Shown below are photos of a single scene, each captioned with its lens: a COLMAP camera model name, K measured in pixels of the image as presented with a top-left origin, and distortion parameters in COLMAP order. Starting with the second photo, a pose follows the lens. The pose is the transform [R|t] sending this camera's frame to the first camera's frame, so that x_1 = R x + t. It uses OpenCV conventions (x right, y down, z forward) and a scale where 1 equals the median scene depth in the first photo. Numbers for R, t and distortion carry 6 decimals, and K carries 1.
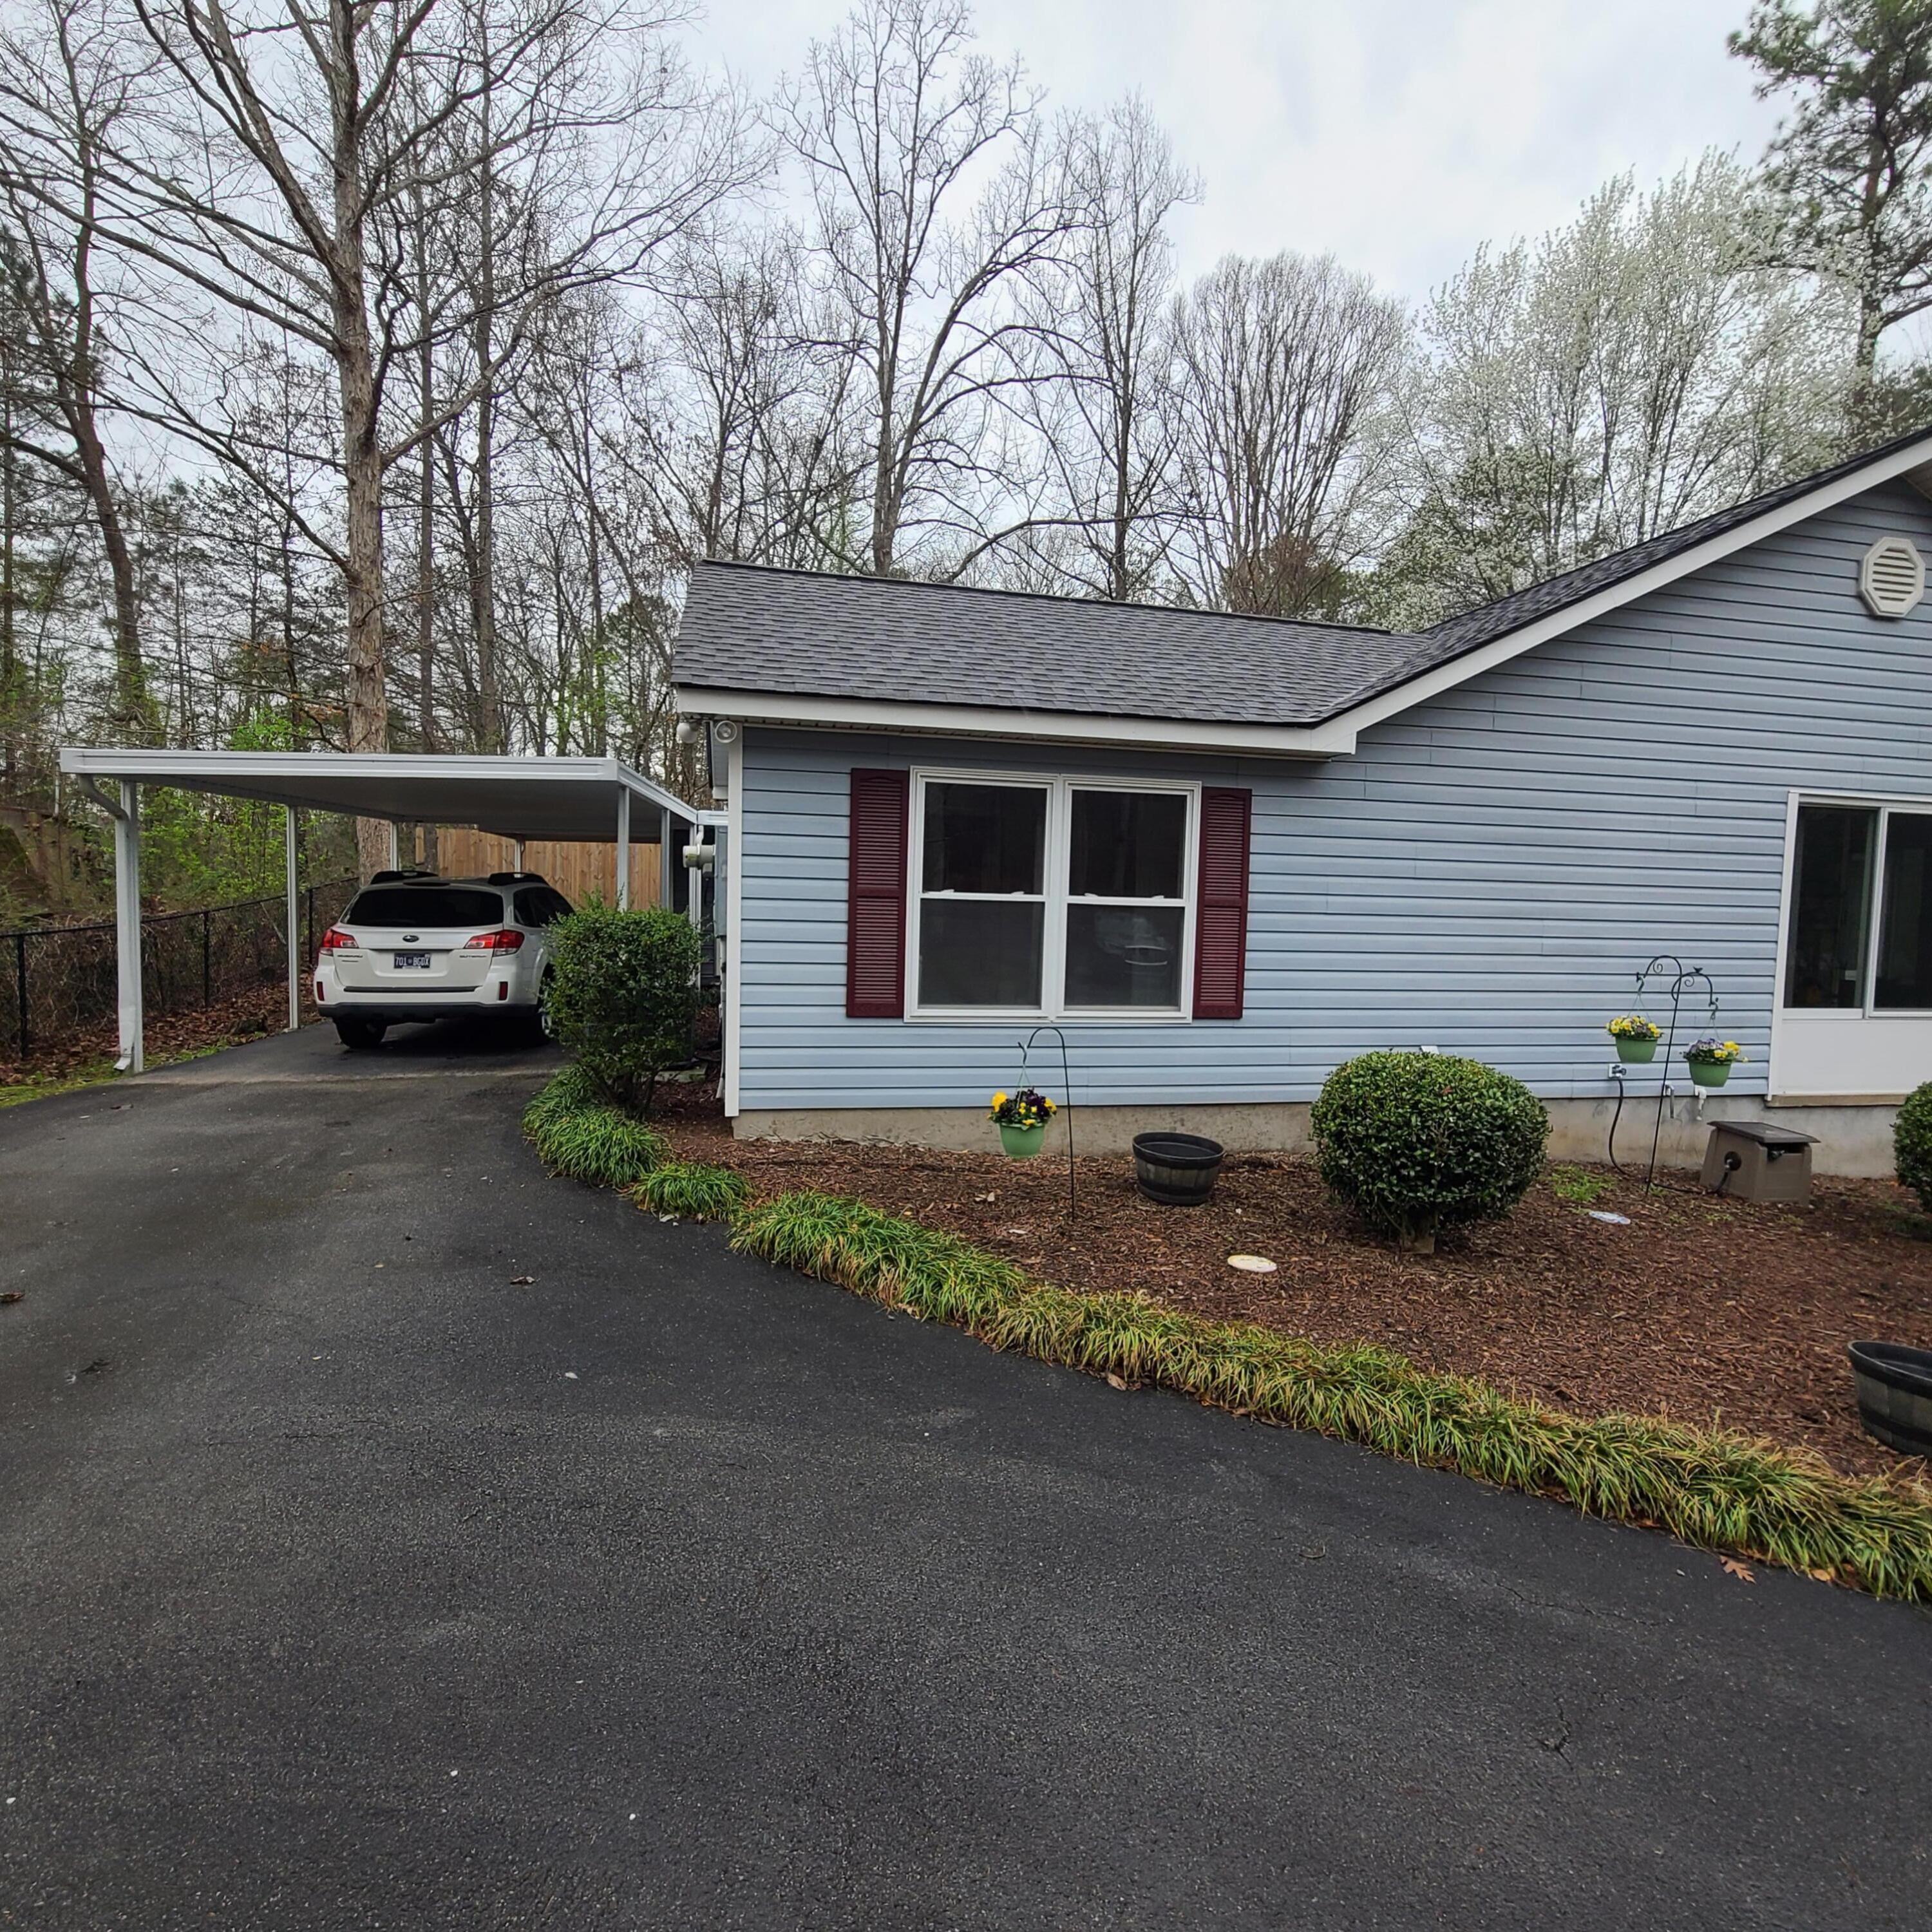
lens RADIAL K [[1048.4, 0, 966.3], [0, 1048.4, 947.4], [0, 0, 1]] dist [-0.003736, -0.000694]
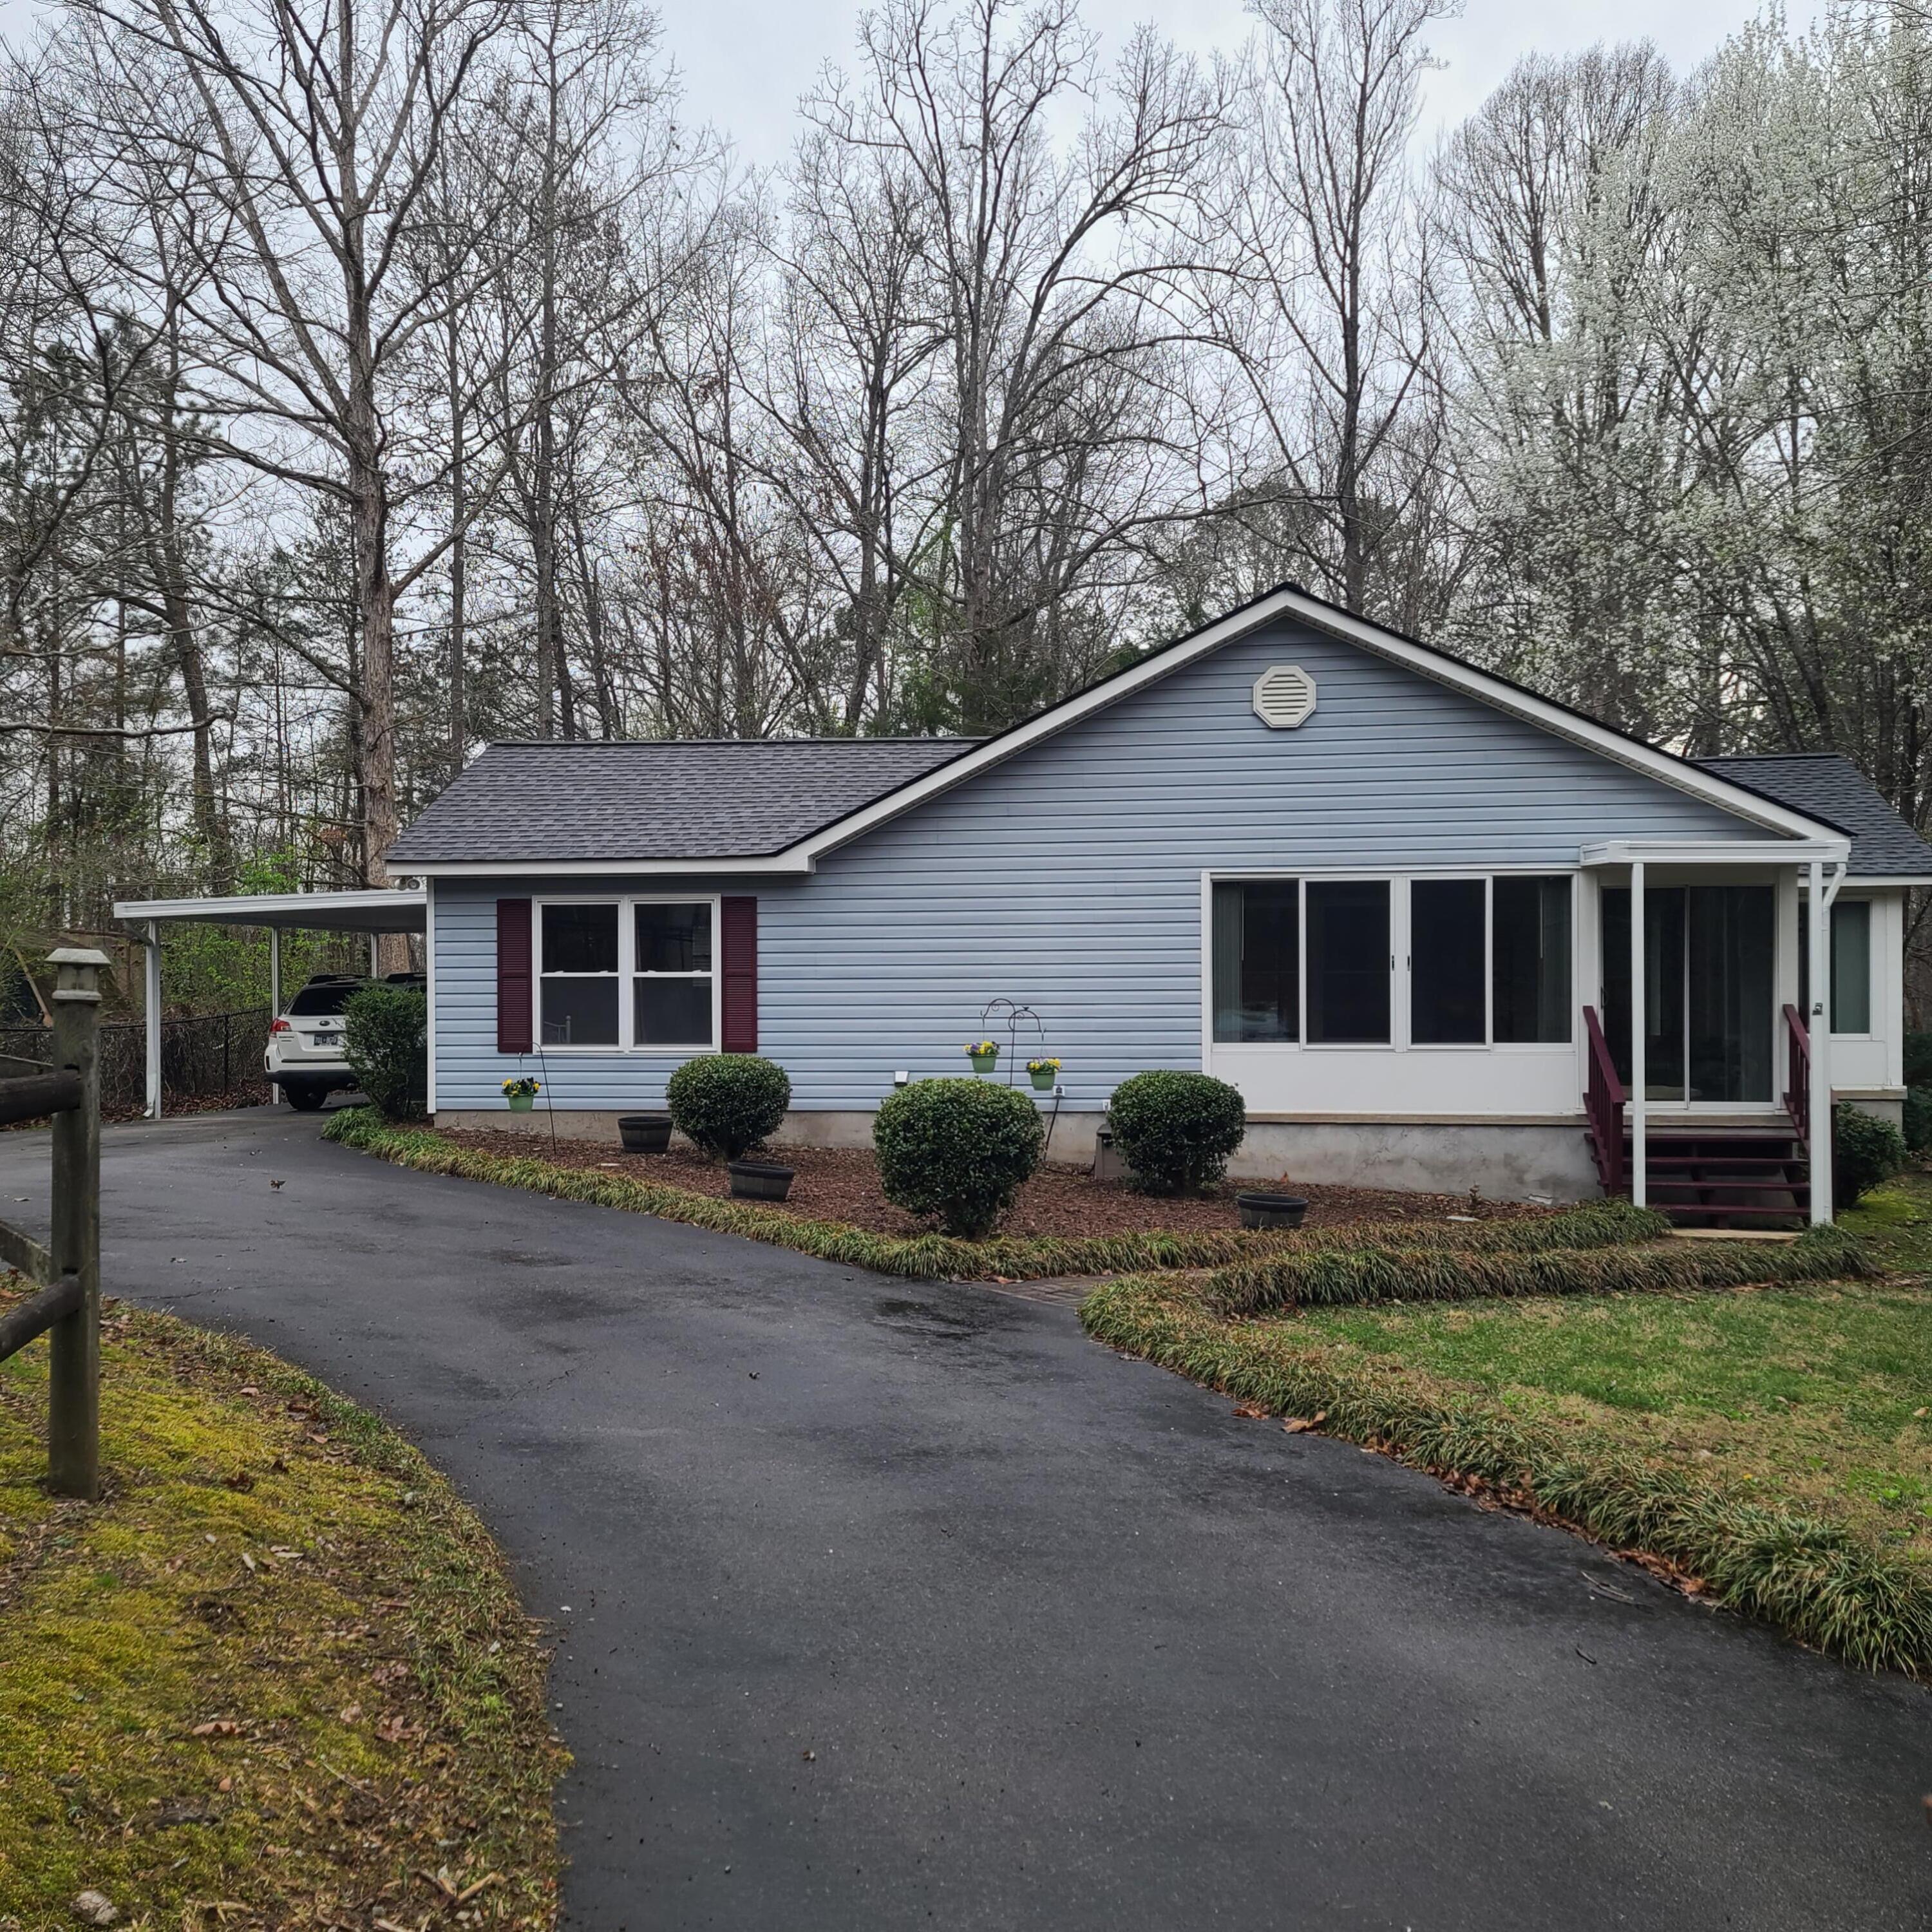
lens RADIAL K [[1953.0, 0, 965.8], [0, 1953.0, 975.1], [0, 0, 1]] dist [0.037750, 0.000000]
pose [[0.942005, -0.036686, -0.333588, 1.480126], [0.013537, 0.997352, -0.071457, 0.162786], [0.335326, 0.062797, 0.940007, -1.504185]]
